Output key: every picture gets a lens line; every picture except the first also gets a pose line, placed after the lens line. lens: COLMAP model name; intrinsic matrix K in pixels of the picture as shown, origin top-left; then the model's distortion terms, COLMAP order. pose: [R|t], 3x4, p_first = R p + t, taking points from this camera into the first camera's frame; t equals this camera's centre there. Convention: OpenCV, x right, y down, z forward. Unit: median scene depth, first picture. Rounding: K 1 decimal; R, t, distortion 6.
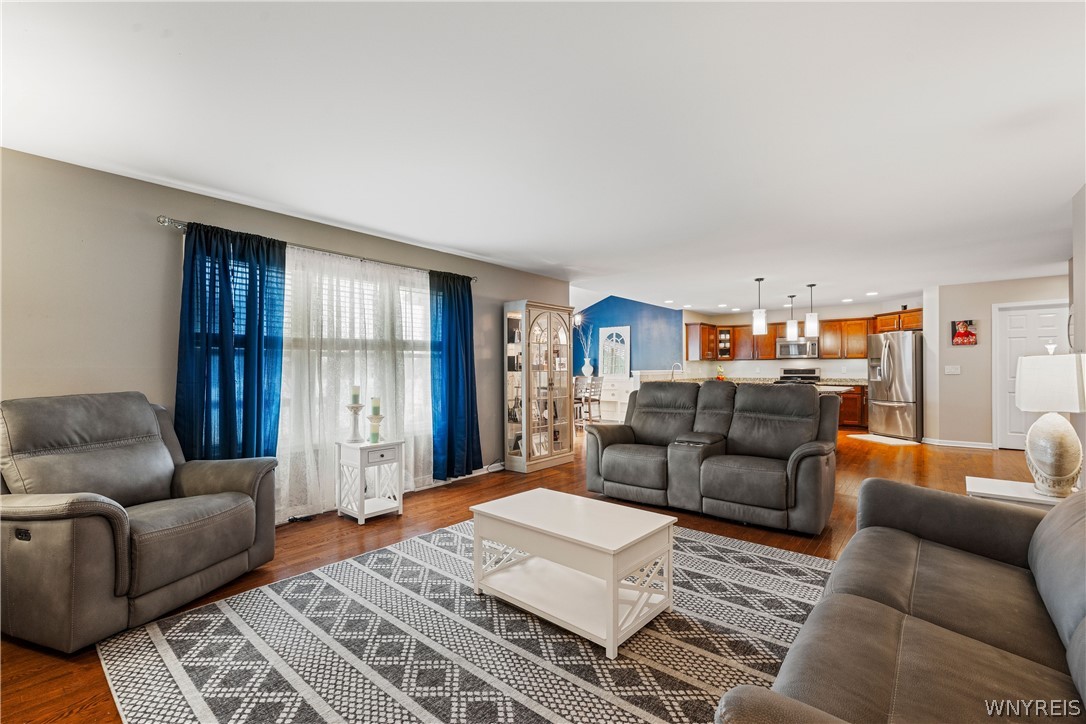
lens RADIAL K [[472.7, 0, 543.1], [0, 472.7, 373.0], [0, 0, 1]] dist [-0.001575, 0.000068]
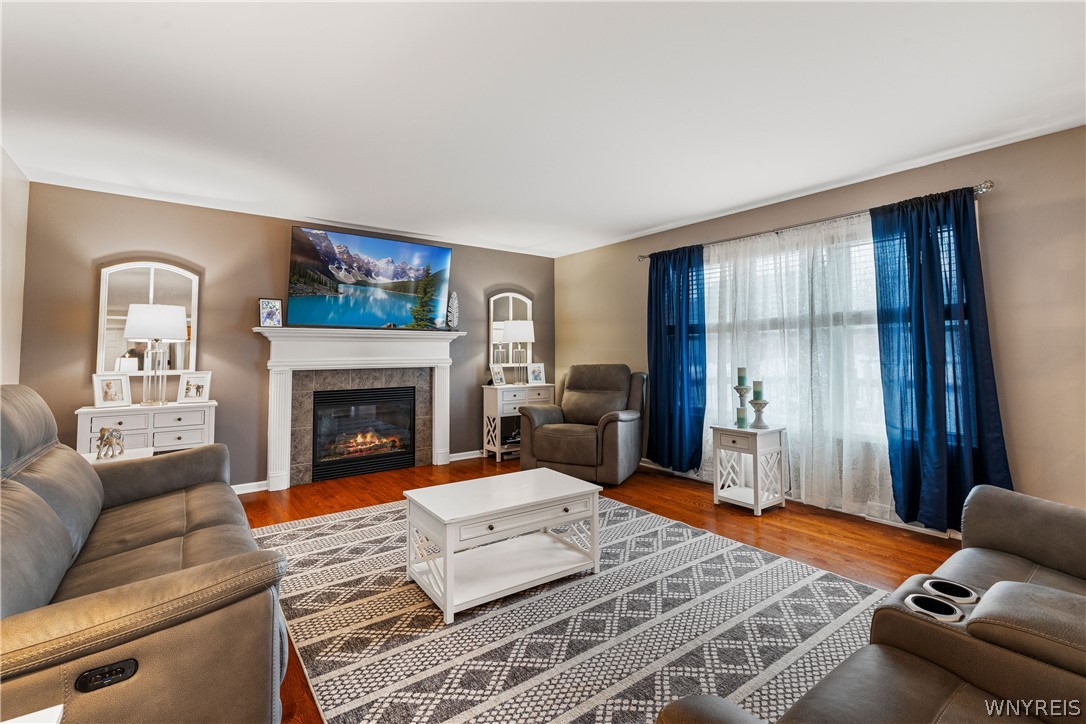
lens RADIAL K [[472.7, 0, 535.5], [0, 472.7, 322.2], [0, 0, 1]] dist [-0.001575, 0.000068]
pose [[-0.227751, -0.057181, -0.972039, 0.729114], [-0.000023, 0.998275, -0.058719, -0.009194], [0.973719, -0.013351, -0.227359, 0.881796]]
